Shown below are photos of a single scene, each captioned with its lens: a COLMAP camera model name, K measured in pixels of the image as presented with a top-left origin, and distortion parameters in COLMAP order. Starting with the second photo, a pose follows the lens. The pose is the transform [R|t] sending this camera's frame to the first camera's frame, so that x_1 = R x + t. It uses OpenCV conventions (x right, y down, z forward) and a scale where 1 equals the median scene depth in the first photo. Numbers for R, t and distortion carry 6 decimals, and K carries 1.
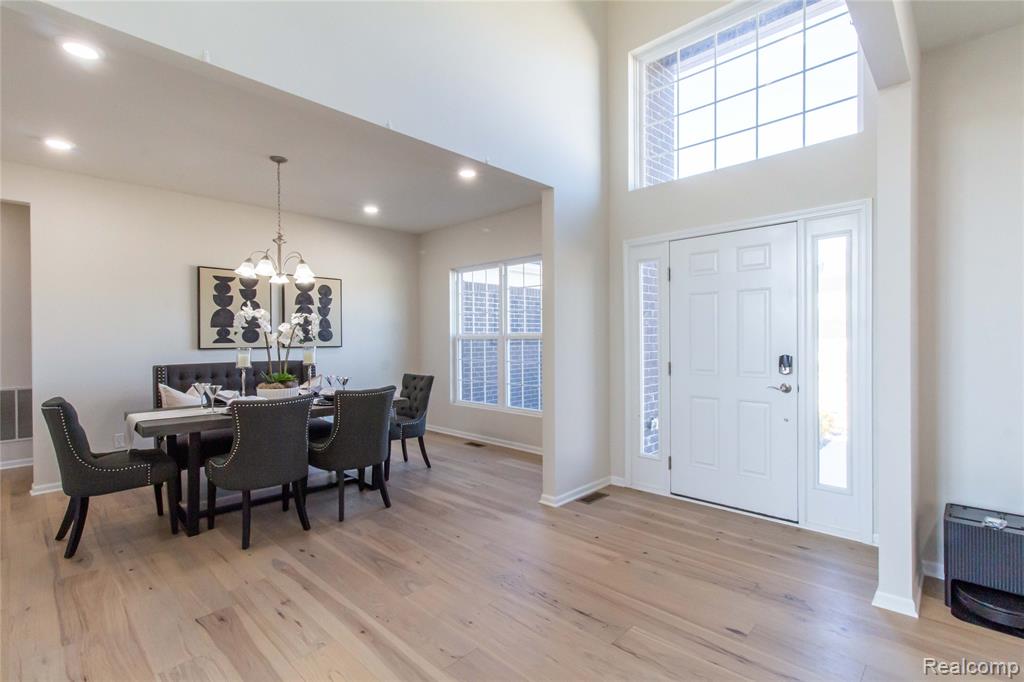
lens RADIAL K [[495.4, 0, 544.5], [0, 495.4, 337.0], [0, 0, 1]] dist [-0.000392, 0.000559]
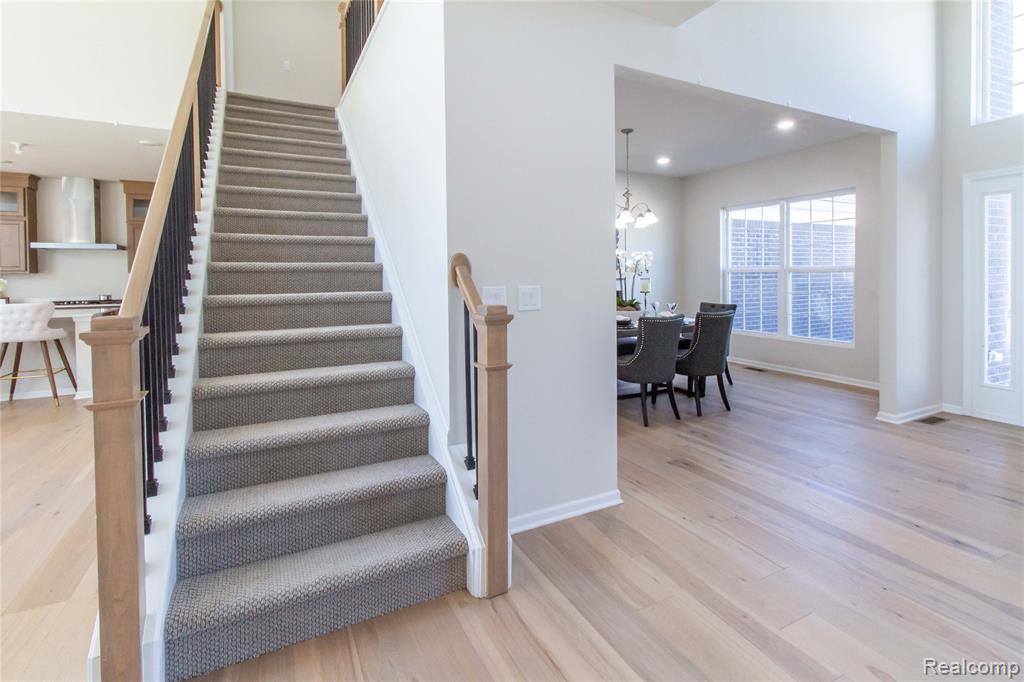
lens RADIAL K [[495.4, 0, 535.6], [0, 495.4, 281.4], [0, 0, 1]] dist [-0.000392, 0.000559]
pose [[0.933767, 0.003831, -0.357861, -0.211081], [0.003839, 0.999778, 0.020719, 0.000250], [0.357861, -0.020720, 0.933545, -0.195227]]
